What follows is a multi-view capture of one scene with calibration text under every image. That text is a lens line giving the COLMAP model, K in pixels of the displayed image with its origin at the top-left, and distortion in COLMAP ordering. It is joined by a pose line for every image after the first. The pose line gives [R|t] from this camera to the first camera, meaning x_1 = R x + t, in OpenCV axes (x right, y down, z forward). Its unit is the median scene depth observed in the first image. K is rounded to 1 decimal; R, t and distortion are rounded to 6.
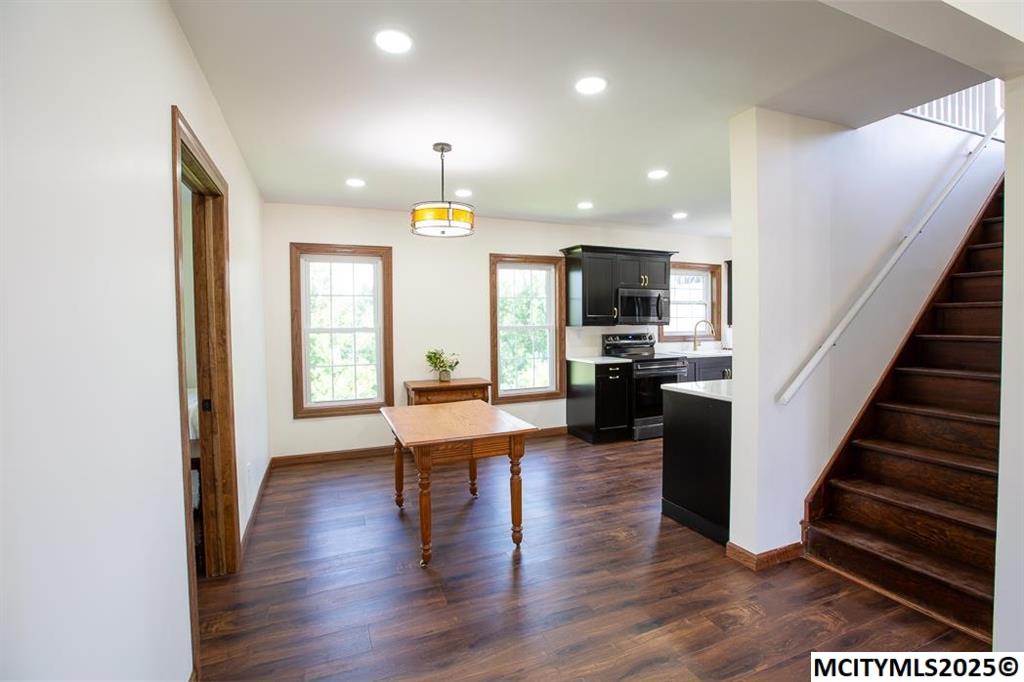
lens RADIAL K [[466.2, 0, 517.8], [0, 466.2, 341.7], [0, 0, 1]] dist [-0.039395, 0.000862]
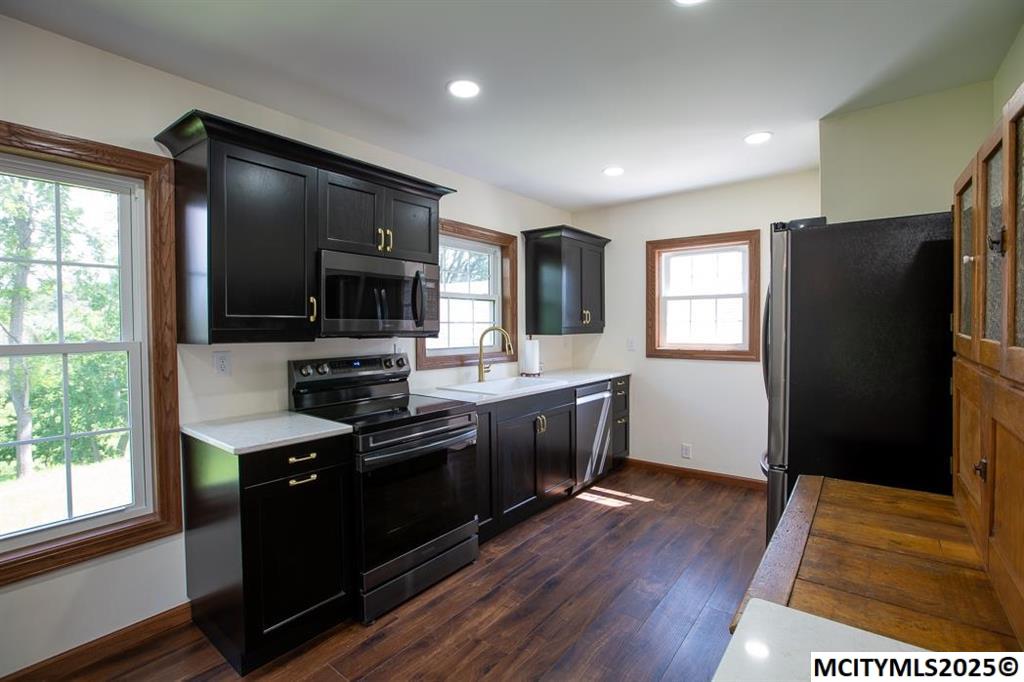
lens RADIAL K [[466.2, 0, 518.9], [0, 466.2, 335.8], [0, 0, 1]] dist [-0.039395, 0.000862]
pose [[0.870195, -0.004762, 0.492684, 0.162228], [0.016791, 0.999659, -0.019994, -0.027100], [-0.492421, 0.025672, 0.869979, 0.542975]]
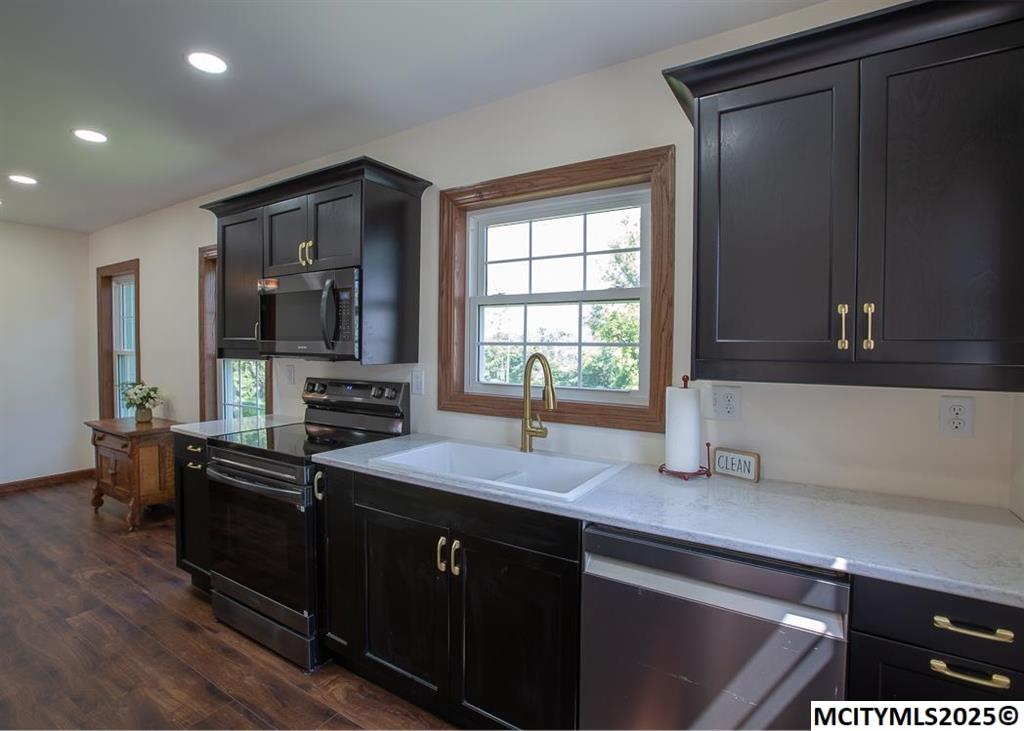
lens RADIAL K [[496.5, 0, 508.9], [0, 496.5, 361.3], [0, 0, 1]] dist [-0.033899, -0.000516]
pose [[0.558755, 0.038252, -0.828450, 0.741925], [-0.043572, 0.998910, 0.016735, -0.051226], [0.828187, 0.026747, 0.559813, 0.904238]]
